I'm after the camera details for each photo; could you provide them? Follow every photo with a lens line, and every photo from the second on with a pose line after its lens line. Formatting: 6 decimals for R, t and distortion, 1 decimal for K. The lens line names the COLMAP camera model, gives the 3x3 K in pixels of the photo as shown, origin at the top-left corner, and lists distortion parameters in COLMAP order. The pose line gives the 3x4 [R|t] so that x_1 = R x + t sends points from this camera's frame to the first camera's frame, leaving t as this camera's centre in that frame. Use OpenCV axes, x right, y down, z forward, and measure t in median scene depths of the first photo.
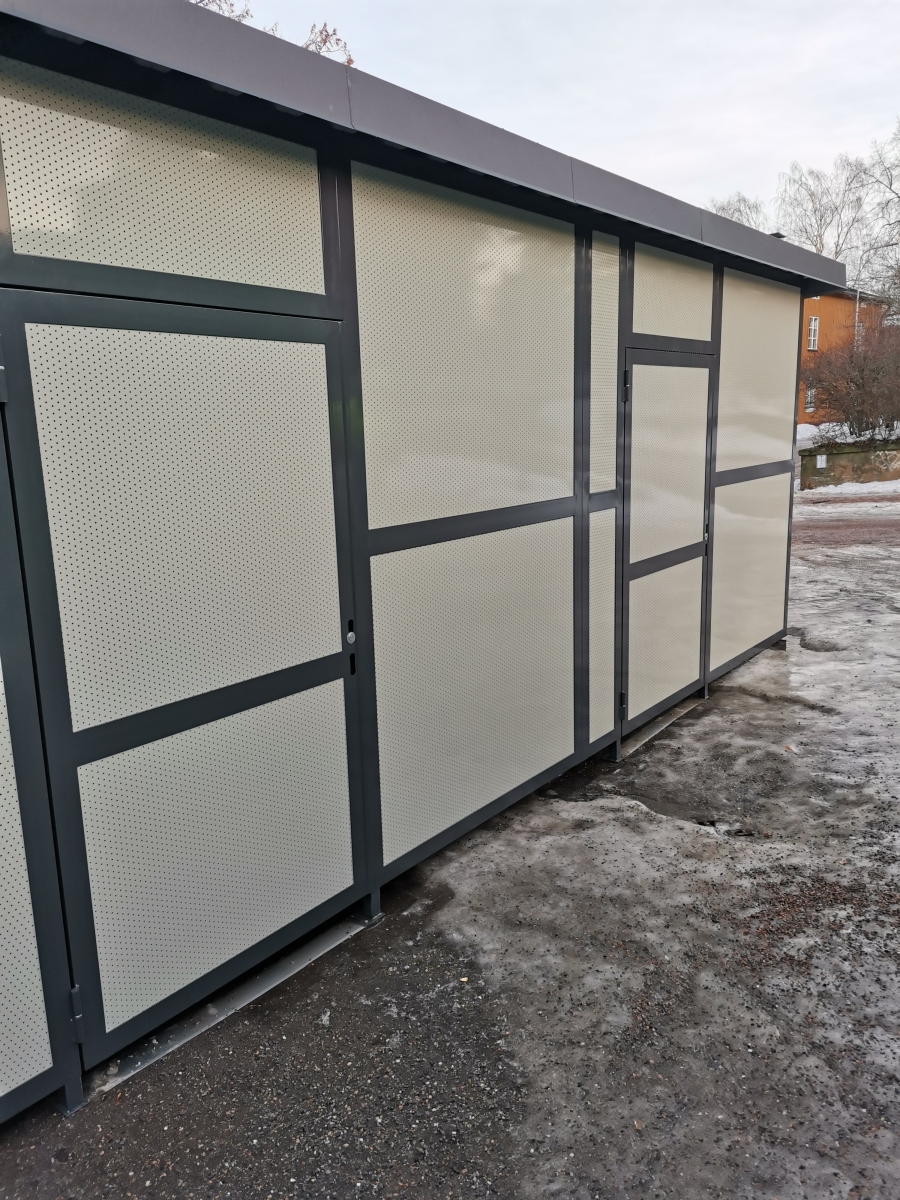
lens RADIAL K [[922.3, 0, 453.6], [0, 922.3, 594.0], [0, 0, 1]] dist [0.038101, -0.033815]
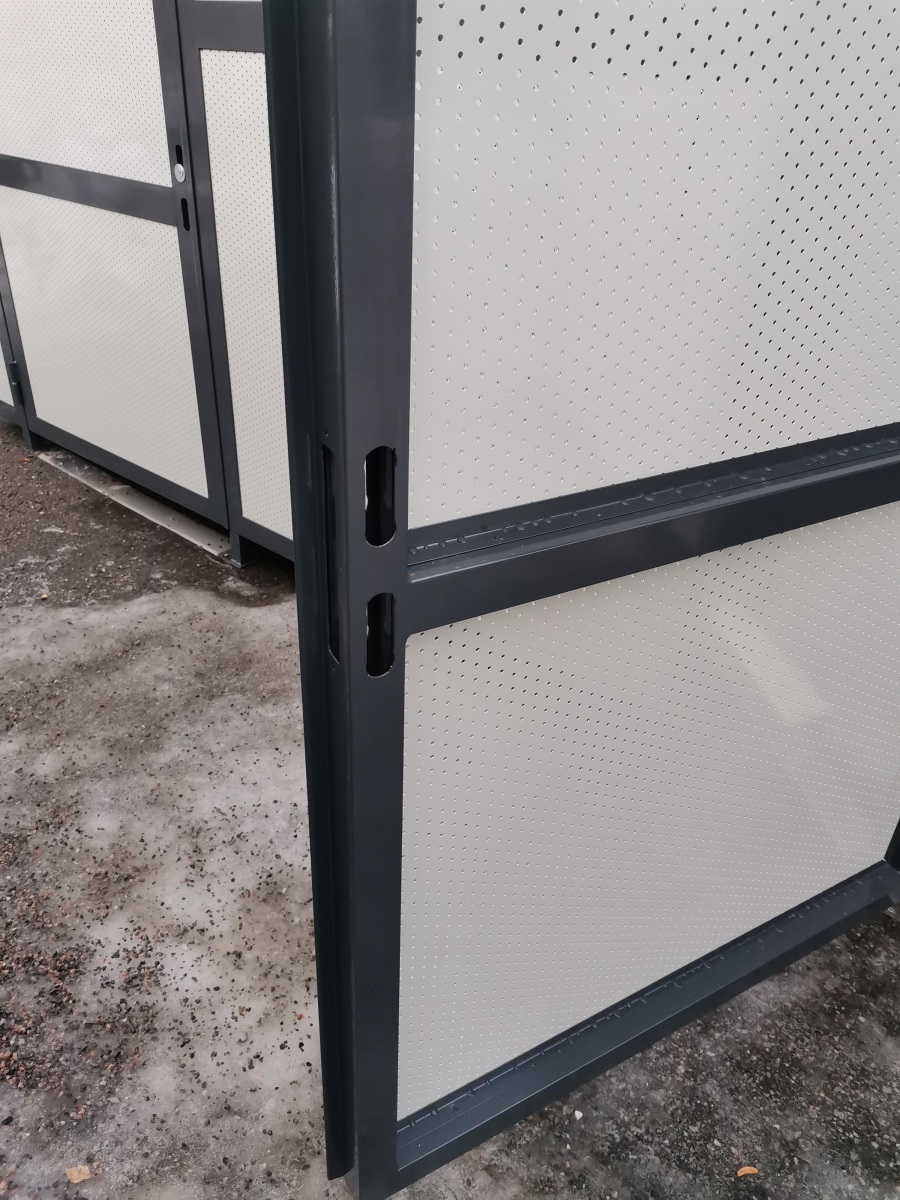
lens RADIAL K [[922.3, 0, 448.6], [0, 922.3, 596.7], [0, 0, 1]] dist [0.038101, -0.033815]
pose [[-0.045612, 0.530816, -0.846259, 0.834482], [-0.235116, 0.817638, 0.525536, -0.141608], [0.970896, 0.222940, 0.087509, 1.496543]]
